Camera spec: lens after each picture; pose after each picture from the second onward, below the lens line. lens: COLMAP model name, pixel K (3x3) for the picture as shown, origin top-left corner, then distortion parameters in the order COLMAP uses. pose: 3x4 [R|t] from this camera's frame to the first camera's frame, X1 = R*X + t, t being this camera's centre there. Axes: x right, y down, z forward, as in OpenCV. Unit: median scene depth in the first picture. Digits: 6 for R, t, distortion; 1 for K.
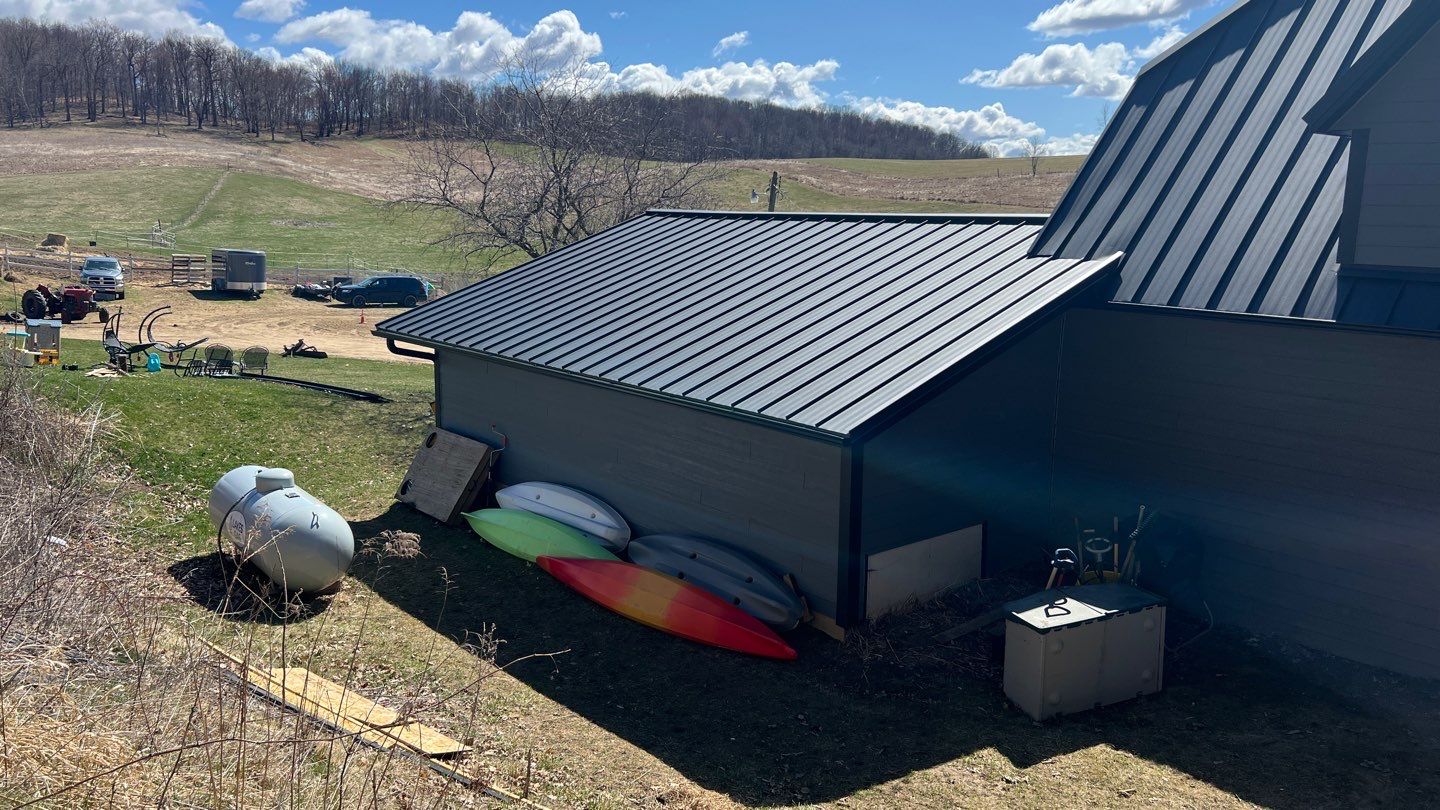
lens RADIAL K [[1082.9, 0, 722.0], [0, 1082.9, 418.4], [0, 0, 1]] dist [0.061026, -0.073389]
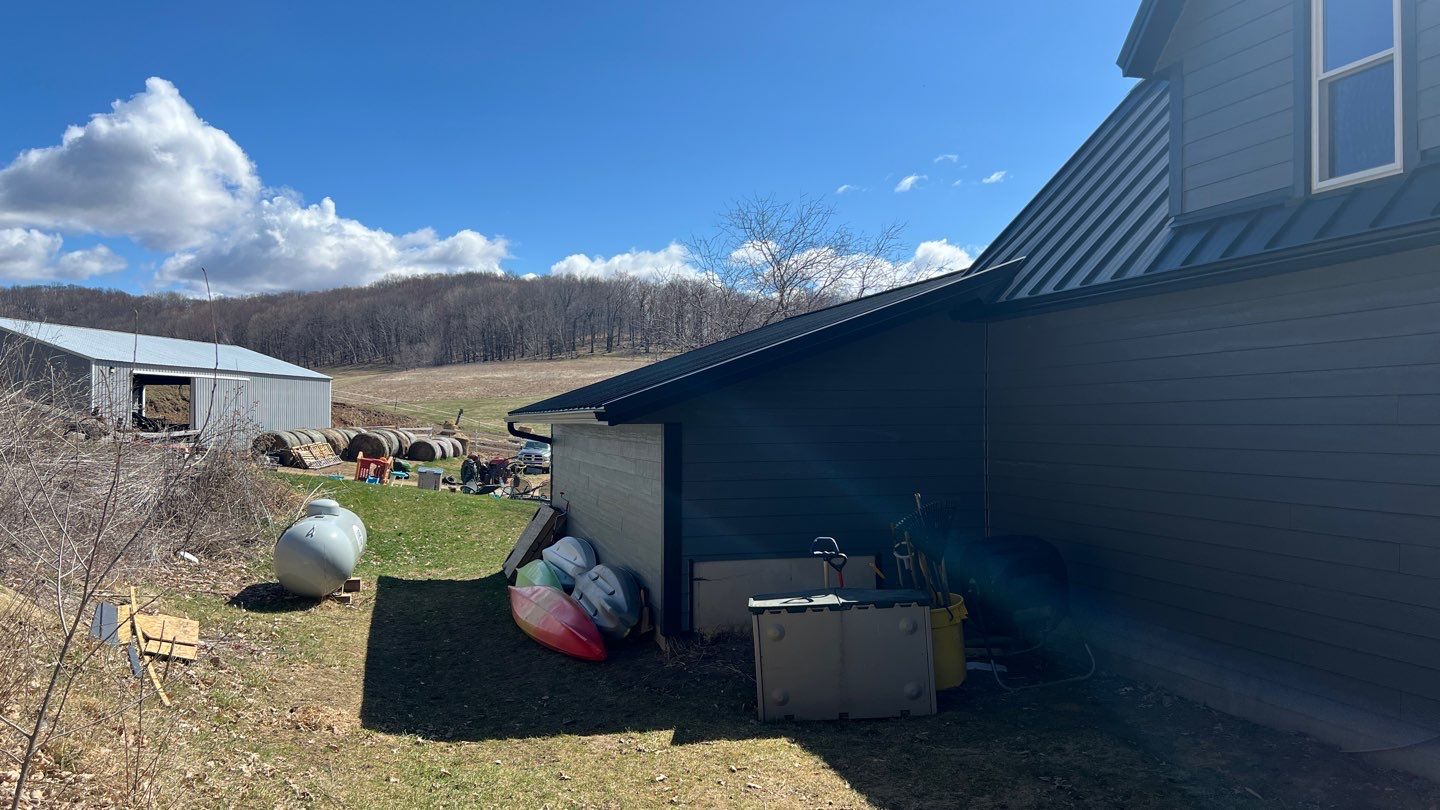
lens RADIAL K [[1082.0, 0, 715.2], [0, 1082.0, 350.0], [0, 0, 1]] dist [0.037918, -0.004256]
pose [[0.909607, -0.041318, -0.413410, 0.545168], [-0.066357, 0.967822, -0.242730, 0.174487], [0.410136, 0.248222, 0.877596, 0.126359]]
